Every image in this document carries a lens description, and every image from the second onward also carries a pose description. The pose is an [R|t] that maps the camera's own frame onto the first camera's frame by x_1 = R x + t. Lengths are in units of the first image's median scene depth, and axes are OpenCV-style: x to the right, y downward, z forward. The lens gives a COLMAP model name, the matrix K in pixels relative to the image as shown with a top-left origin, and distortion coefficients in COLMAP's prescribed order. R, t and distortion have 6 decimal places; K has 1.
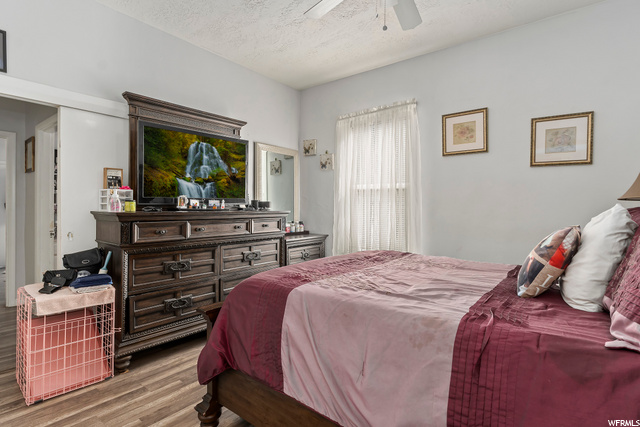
lens RADIAL K [[328.2, 0, 316.8], [0, 328.2, 215.7], [0, 0, 1]] dist [0.003025, 0.000807]
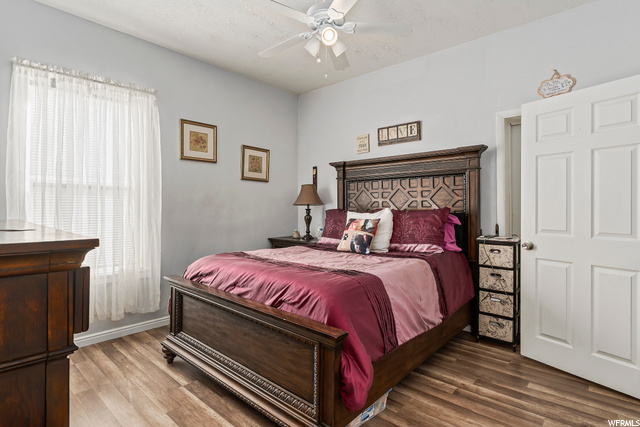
lens RADIAL K [[328.2, 0, 316.8], [0, 328.2, 215.7], [0, 0, 1]] dist [0.003025, 0.000807]
pose [[0.065918, -0.023848, 0.997540, -0.641403], [0.027391, 0.999381, 0.022082, -0.017869], [-0.997449, 0.025868, 0.066530, 0.543264]]
